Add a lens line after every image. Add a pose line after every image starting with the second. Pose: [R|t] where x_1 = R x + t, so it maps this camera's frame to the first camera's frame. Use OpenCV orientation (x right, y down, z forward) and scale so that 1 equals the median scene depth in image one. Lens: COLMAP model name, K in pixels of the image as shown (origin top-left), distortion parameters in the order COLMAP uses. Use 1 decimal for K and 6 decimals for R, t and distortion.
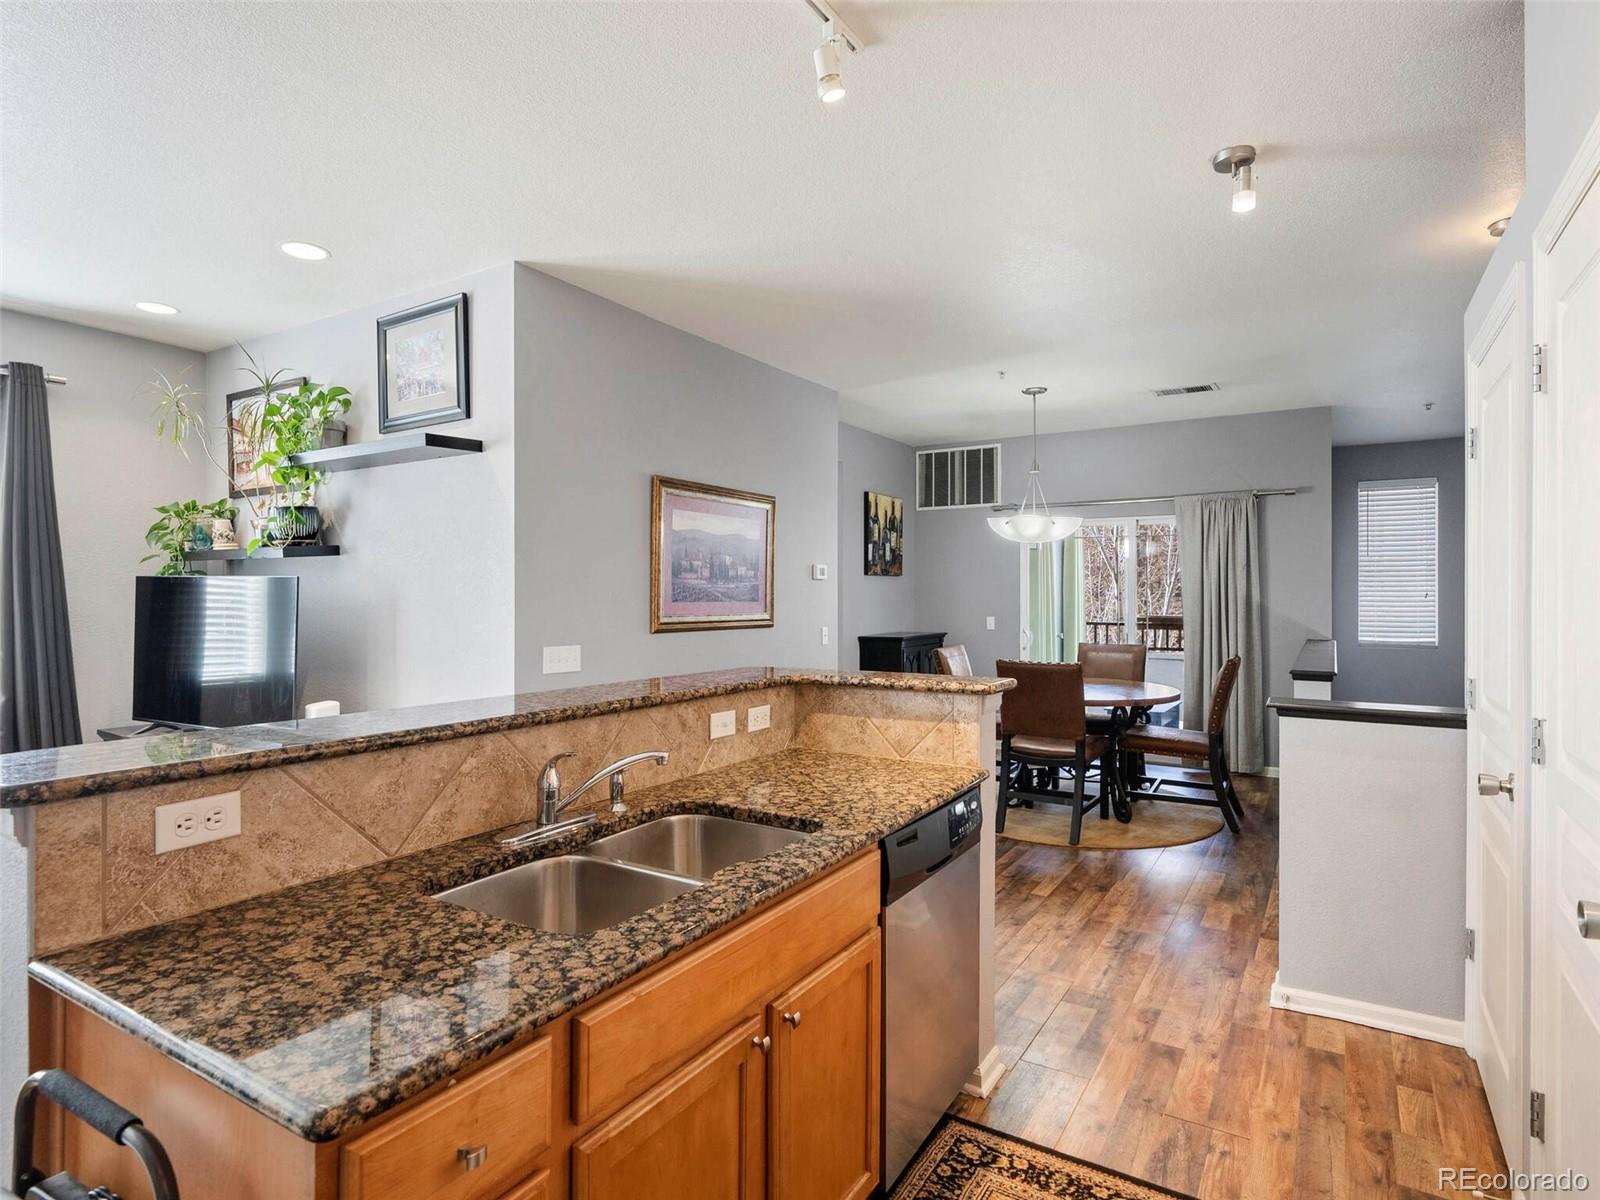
lens RADIAL K [[856.1, 0, 797.9], [0, 856.1, 595.1], [0, 0, 1]] dist [0.002764, 0.000702]
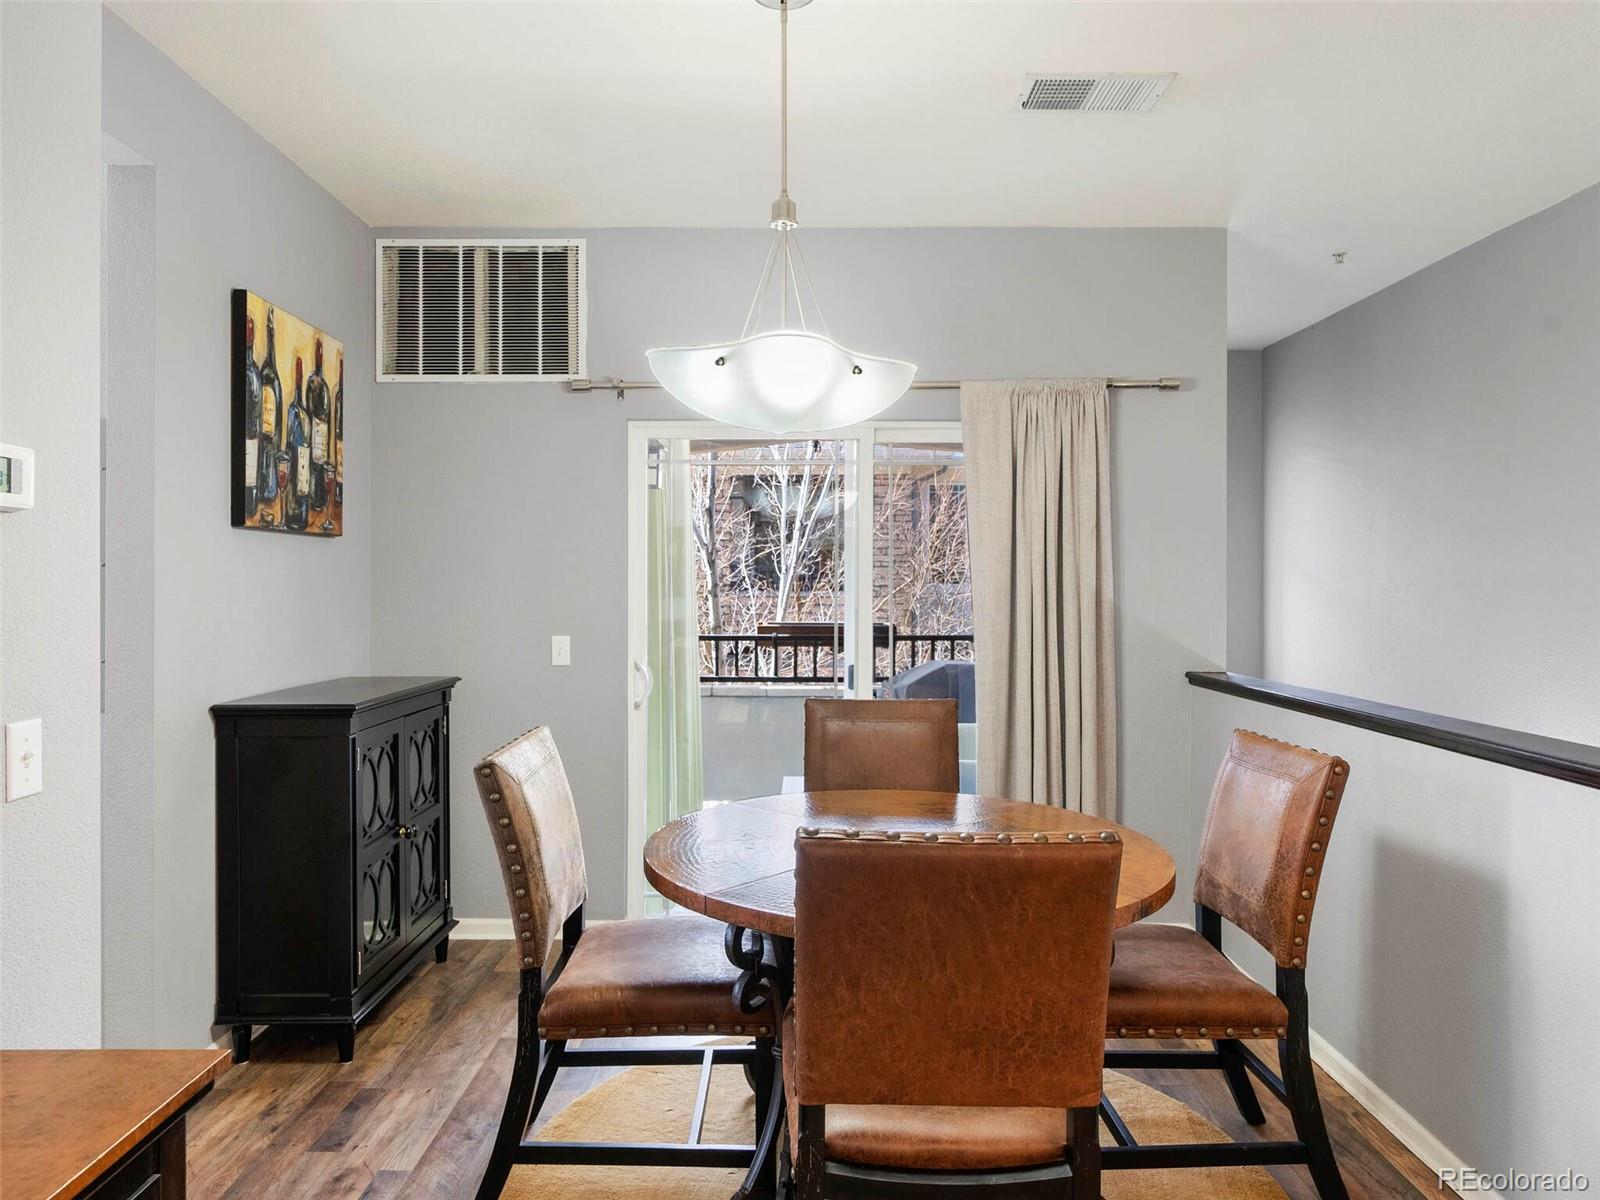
lens RADIAL K [[1061.7, 0, 793.9], [0, 1061.7, 588.4], [0, 0, 1]] dist [0.001318, 0.001519]
pose [[0.850815, 0.000927, 0.525465, 0.061936], [-0.000476, 0.999999, -0.000993, 0.002598], [-0.525465, 0.000595, 0.850815, 0.704012]]
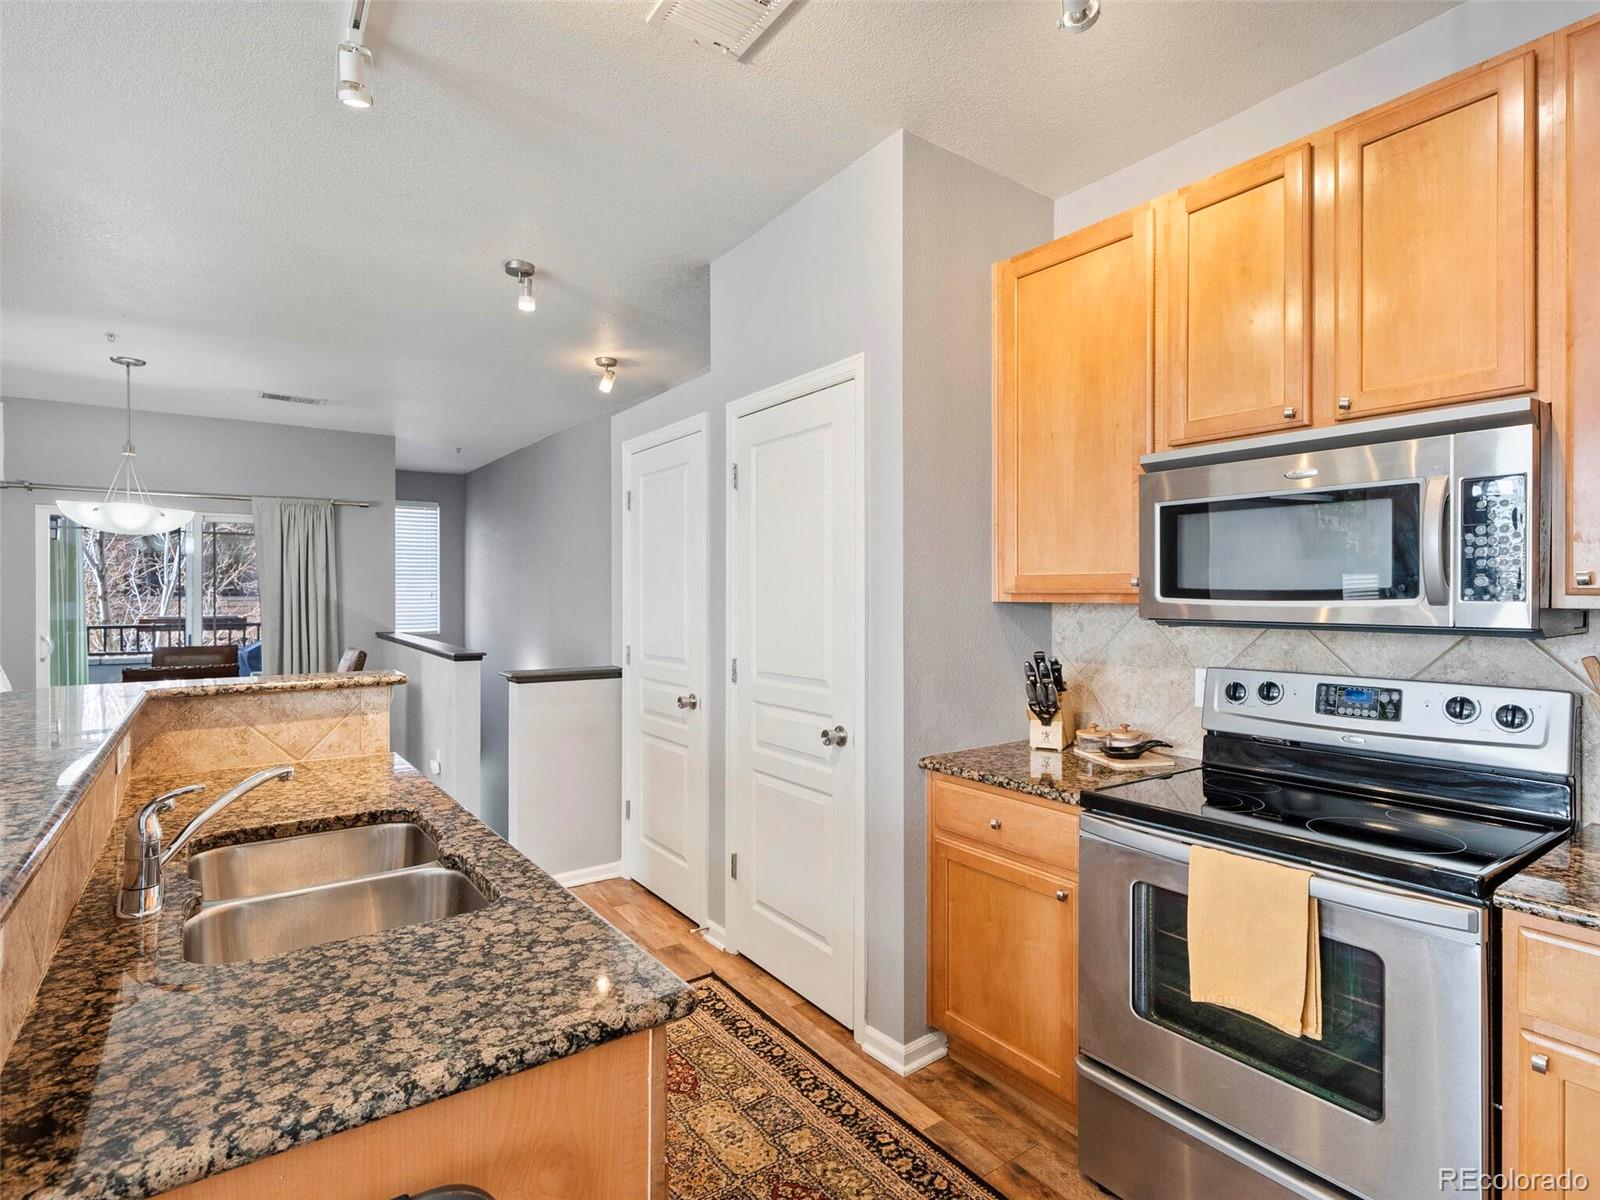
lens RADIAL K [[808.3, 0, 797.0], [0, 808.3, 600.0], [0, 0, 1]] dist [-0.000486, 0.000040]
pose [[0.382524, -0.004717, 0.923933, -0.249650], [-0.001169, 0.999984, 0.005589, 0.000543], [-0.923945, -0.003218, 0.382513, 0.058682]]
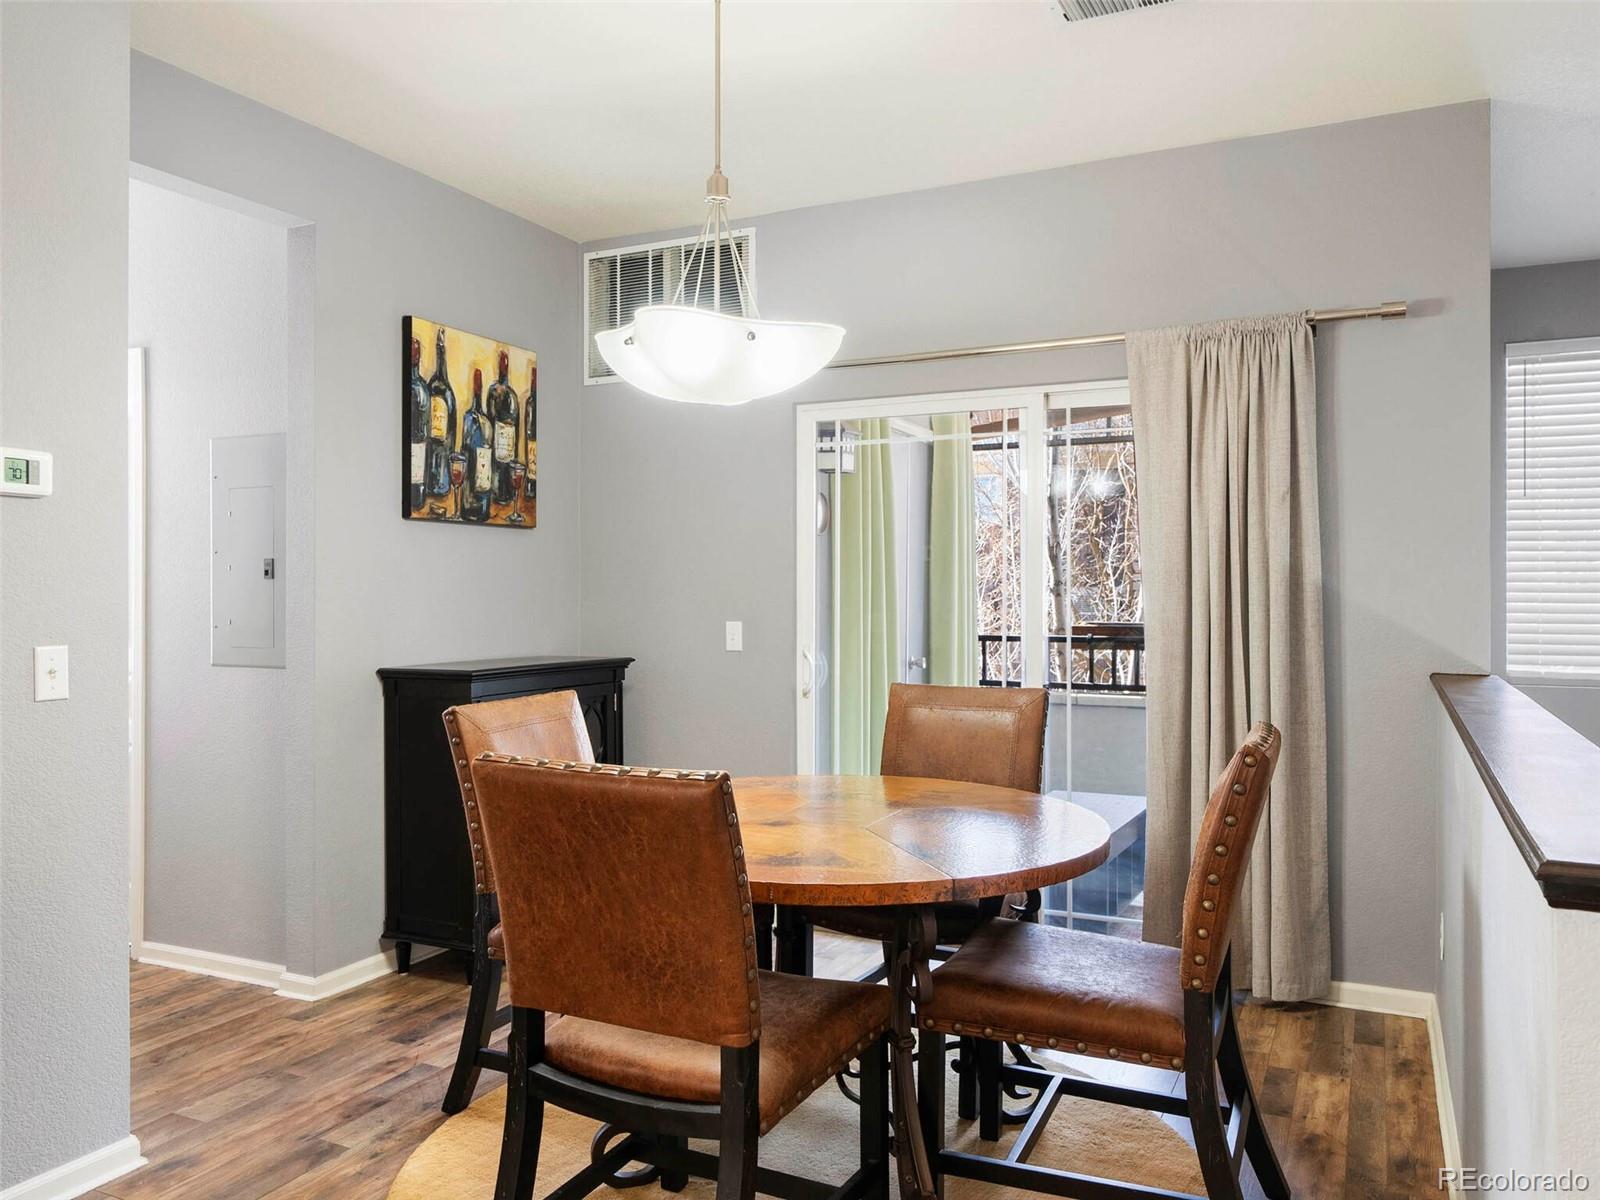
lens RADIAL K [[1190.6, 0, 799.4], [0, 1190.6, 601.9], [0, 0, 1]] dist [0.004504, 0.003918]
pose [[0.994750, 0.000971, 0.102333, 0.287483], [-0.000959, 1.000000, -0.000161, 0.022538], [-0.102333, 0.000062, 0.994750, 0.567410]]
